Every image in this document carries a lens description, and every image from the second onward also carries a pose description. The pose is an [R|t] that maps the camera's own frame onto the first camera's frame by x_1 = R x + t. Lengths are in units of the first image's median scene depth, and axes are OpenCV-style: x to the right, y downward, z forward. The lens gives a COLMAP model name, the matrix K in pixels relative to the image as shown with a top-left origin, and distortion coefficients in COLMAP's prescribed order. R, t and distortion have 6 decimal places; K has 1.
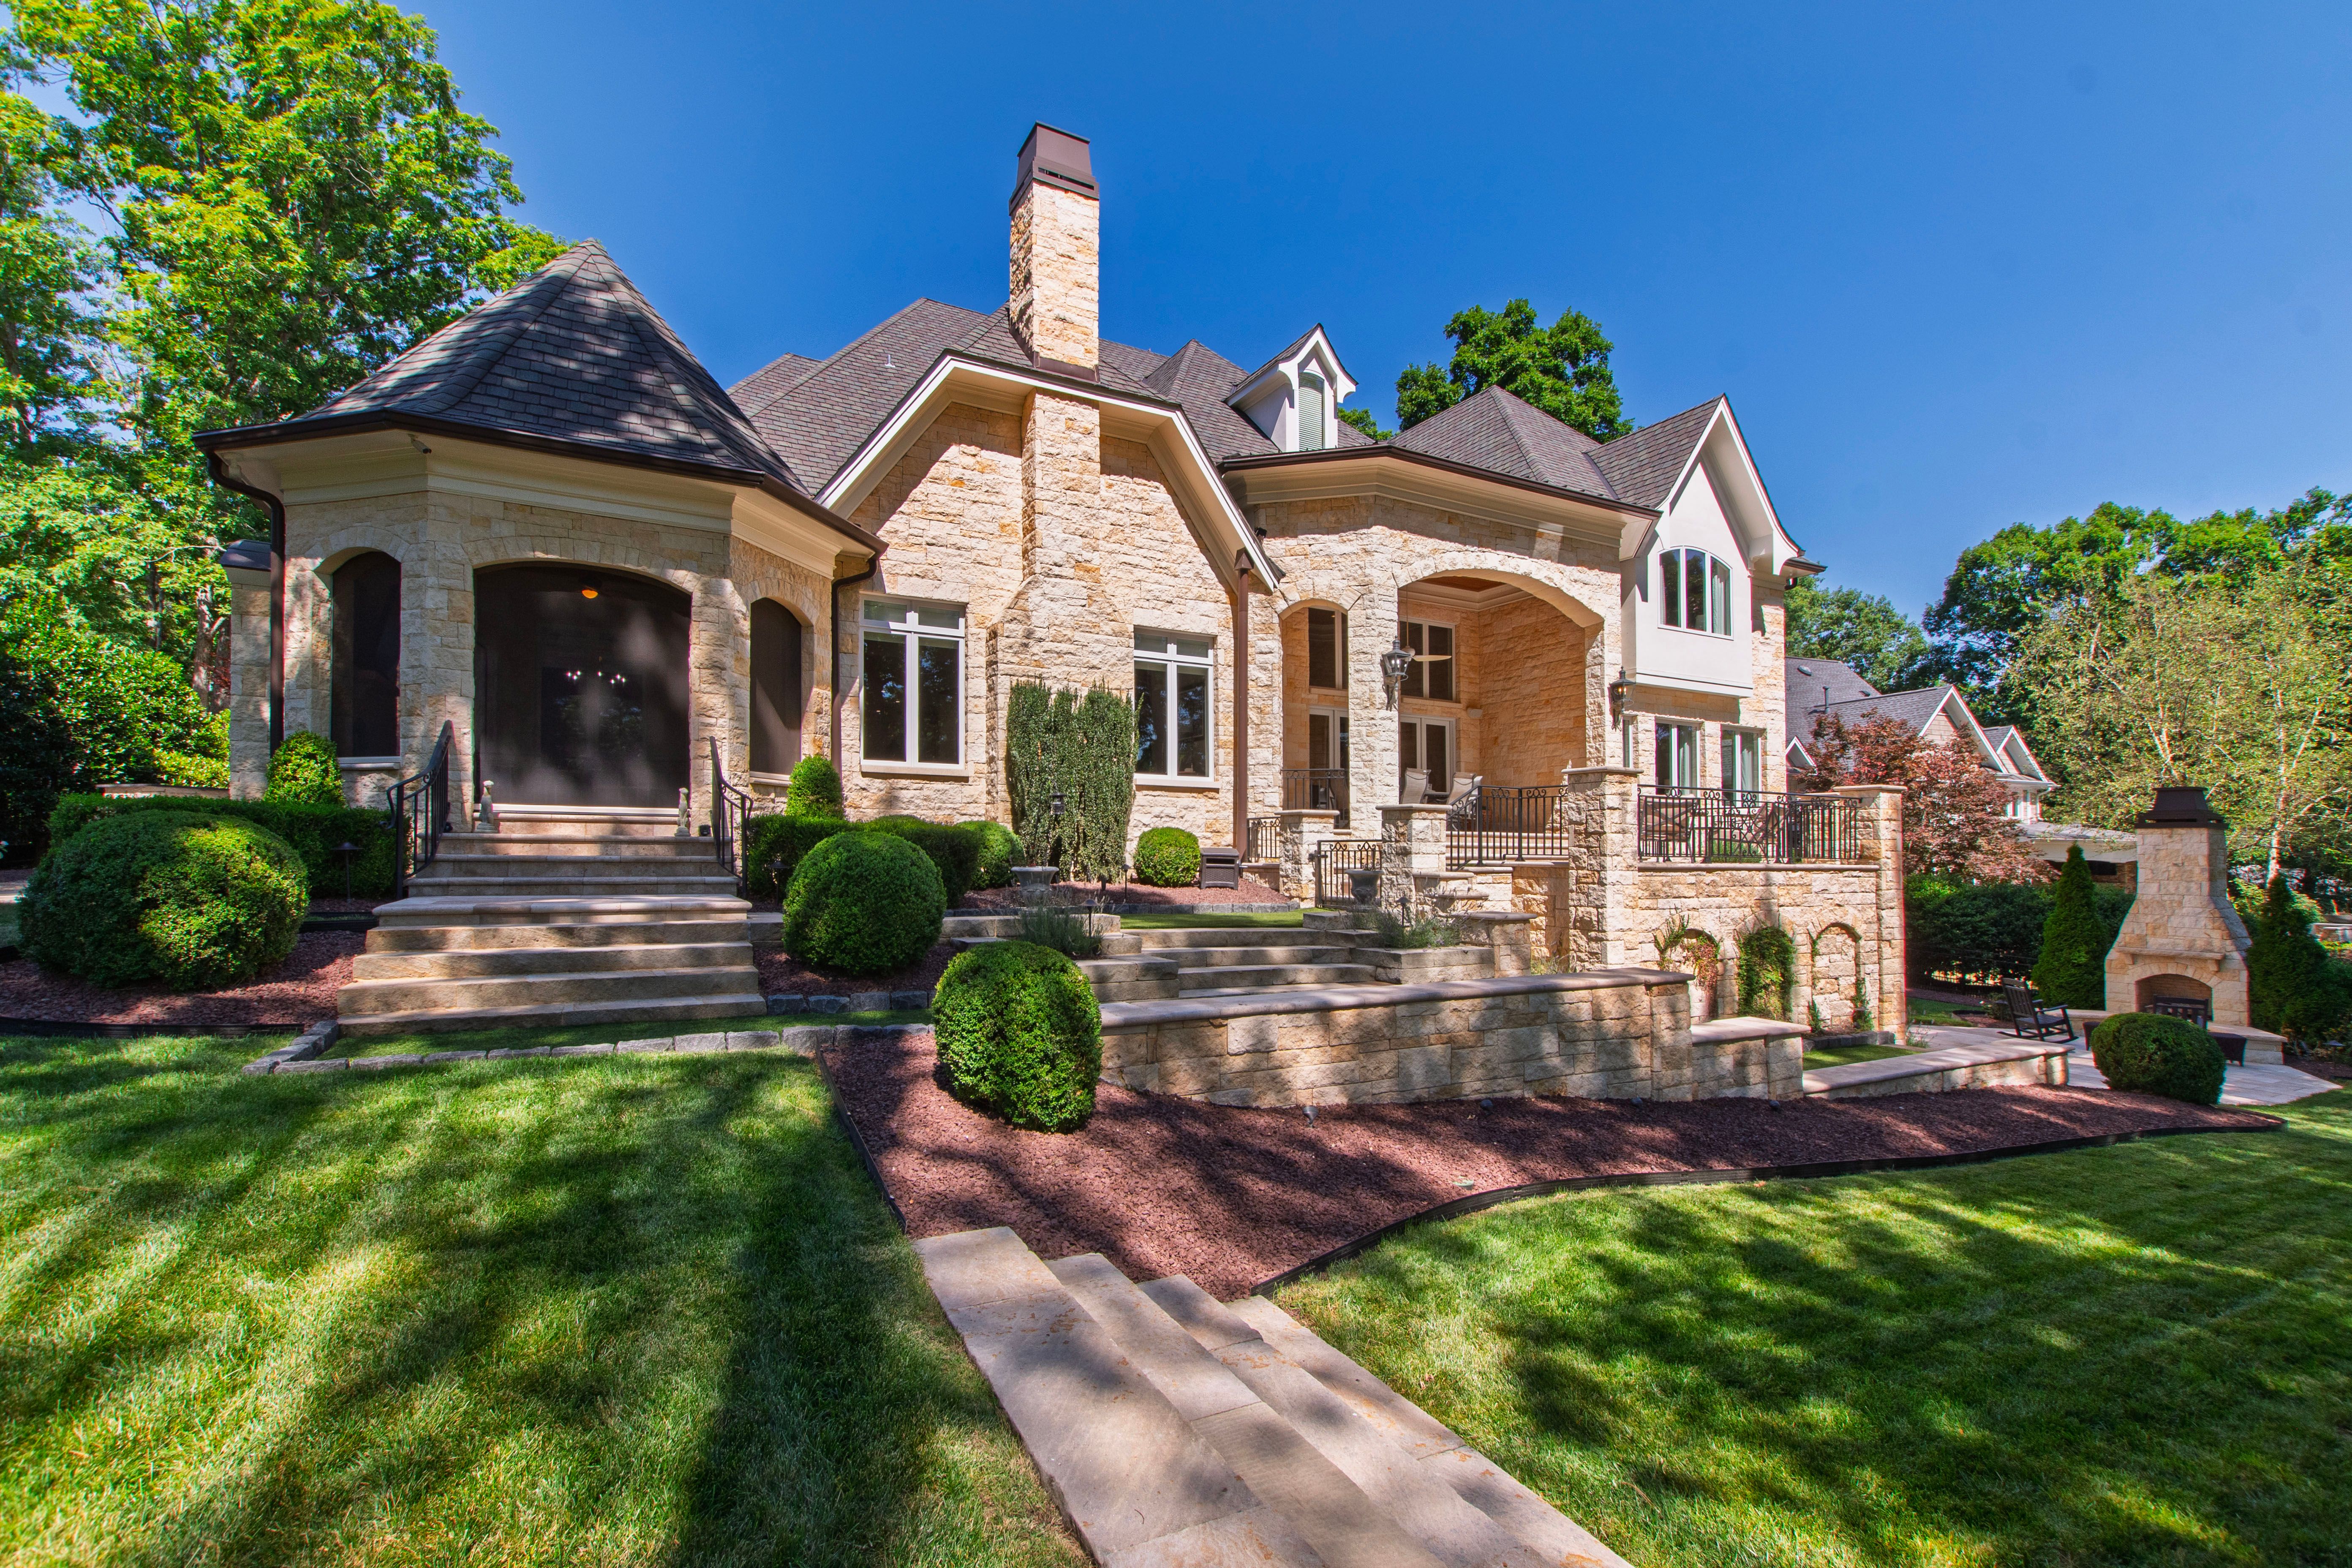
lens RADIAL K [[1025.0, 0, 1155.5], [0, 1025.0, 828.6], [0, 0, 1]] dist [-0.000723, -0.001057]
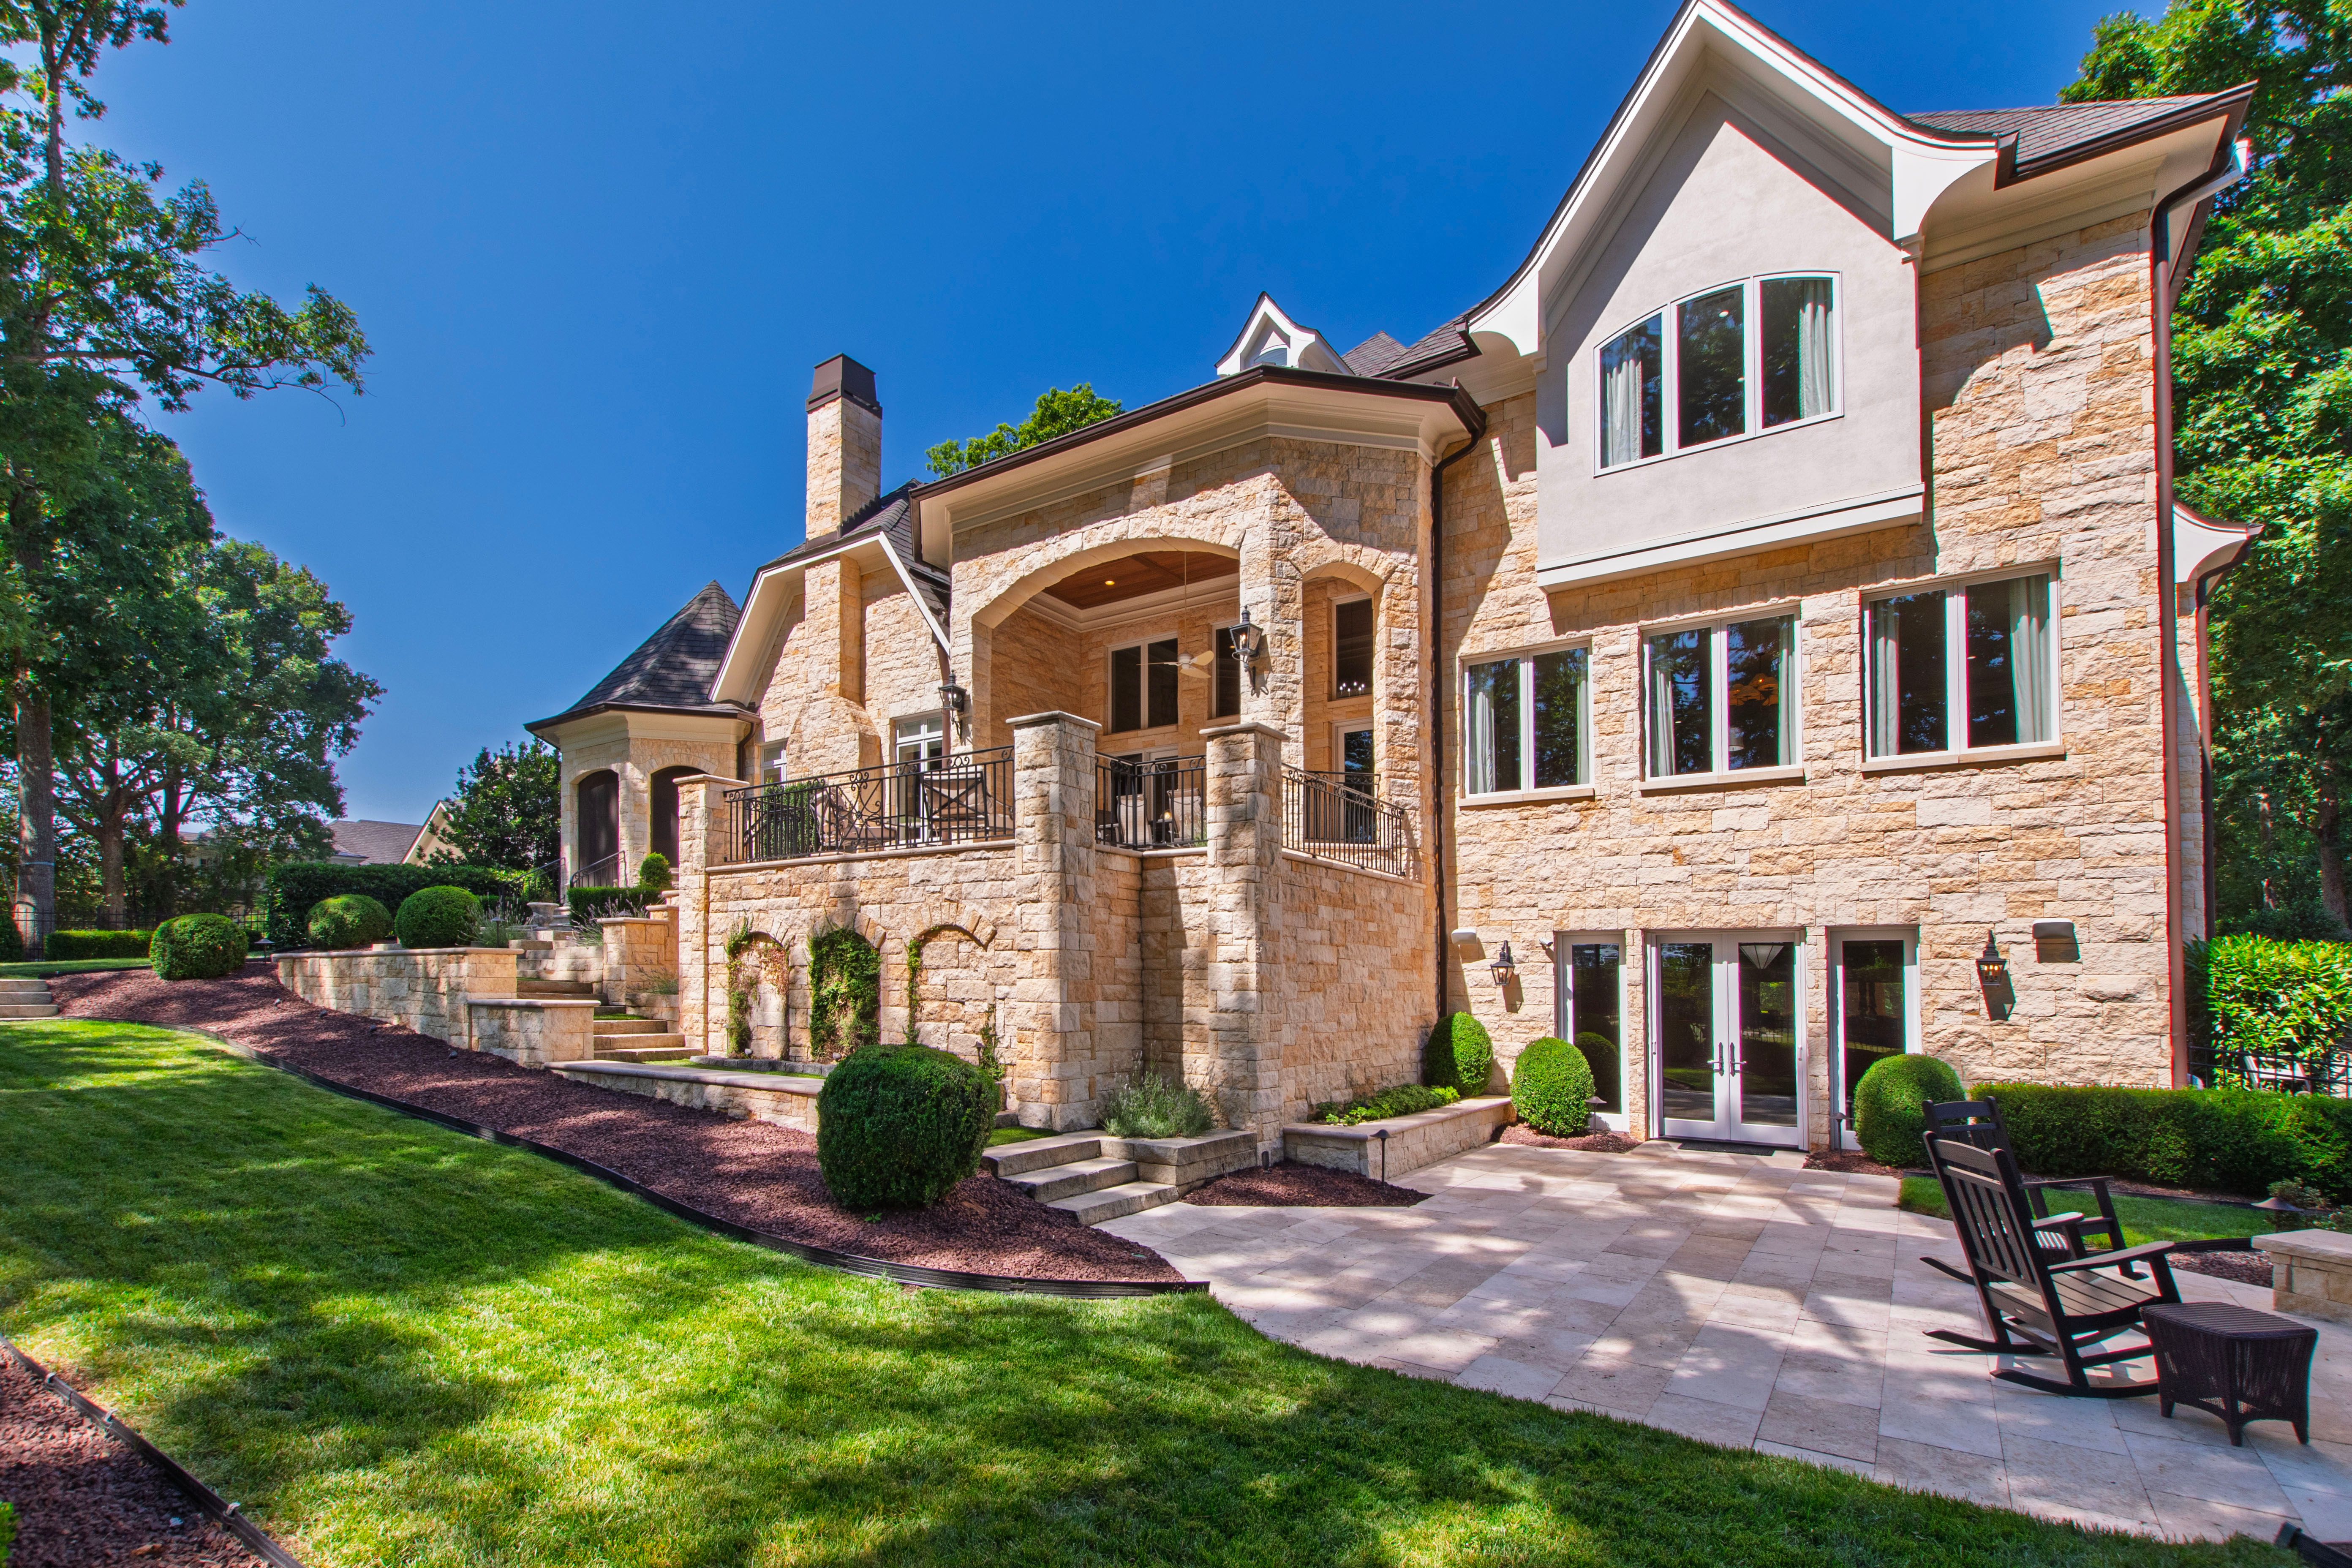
lens RADIAL K [[1025.0, 0, 1151.4], [0, 1025.0, 975.0], [0, 0, 1]] dist [-0.000723, -0.001057]
pose [[0.495729, -0.011888, -0.868396, 1.366290], [0.020973, 0.999779, -0.001714, 0.131910], [0.868224, -0.017363, 0.495868, 0.762089]]
